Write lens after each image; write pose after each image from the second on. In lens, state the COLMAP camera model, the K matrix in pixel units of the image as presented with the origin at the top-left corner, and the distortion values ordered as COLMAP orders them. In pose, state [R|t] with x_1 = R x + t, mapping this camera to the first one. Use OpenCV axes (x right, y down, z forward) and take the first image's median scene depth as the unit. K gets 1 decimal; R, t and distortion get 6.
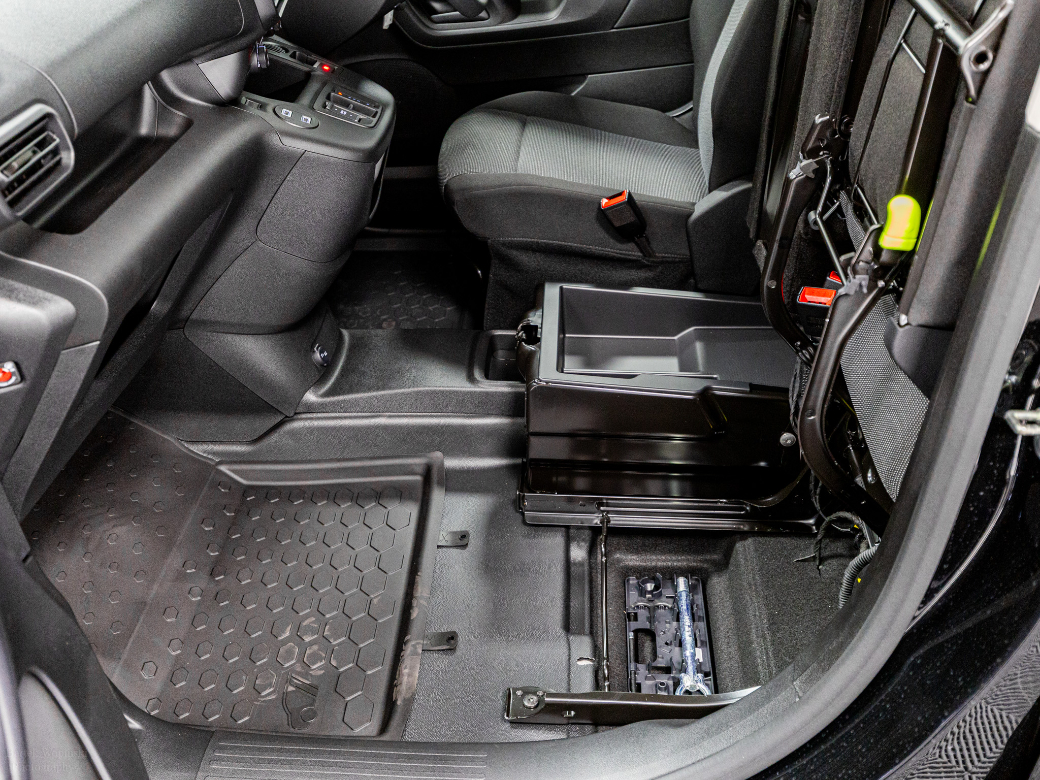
lens RADIAL K [[1052.6, 0, 520.0], [0, 1052.6, 390.0], [0, 0, 1]] dist [-0.003211, 0.014458]
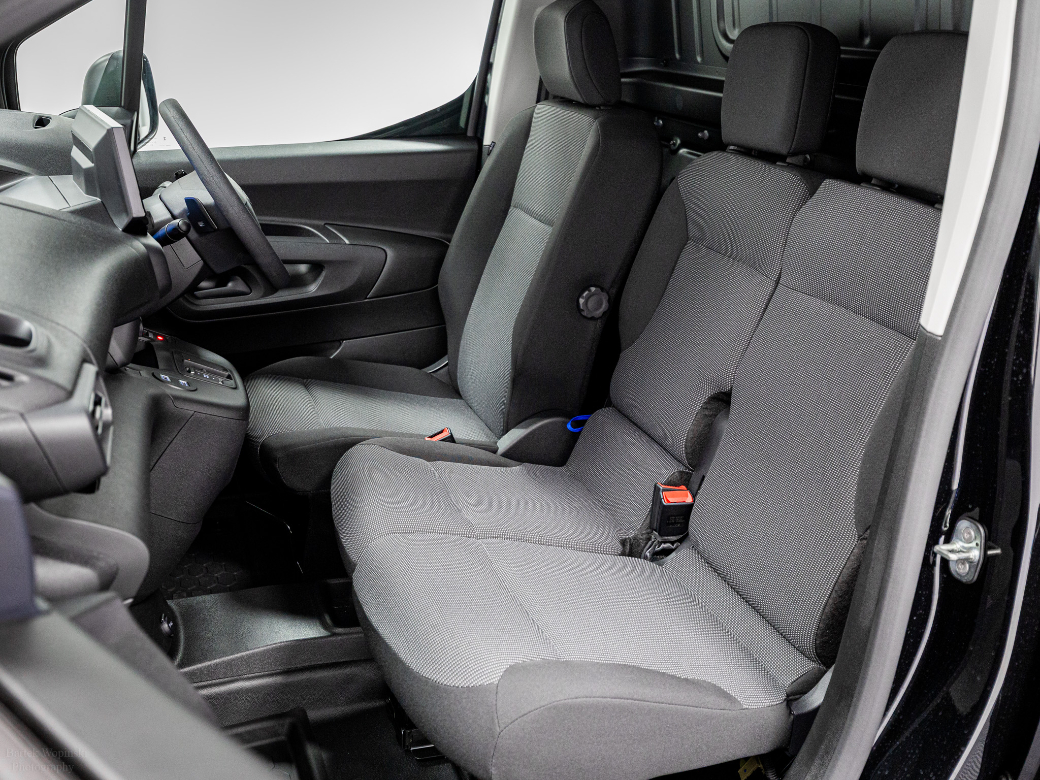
lens RADIAL K [[1052.6, 0, 520.0], [0, 1052.6, 390.0], [0, 0, 1]] dist [-0.003211, 0.014458]
pose [[0.924212, -0.060942, 0.376985, -0.219357], [0.153820, 0.962967, -0.221436, 0.019837], [-0.349530, 0.262642, 0.899360, -0.023868]]
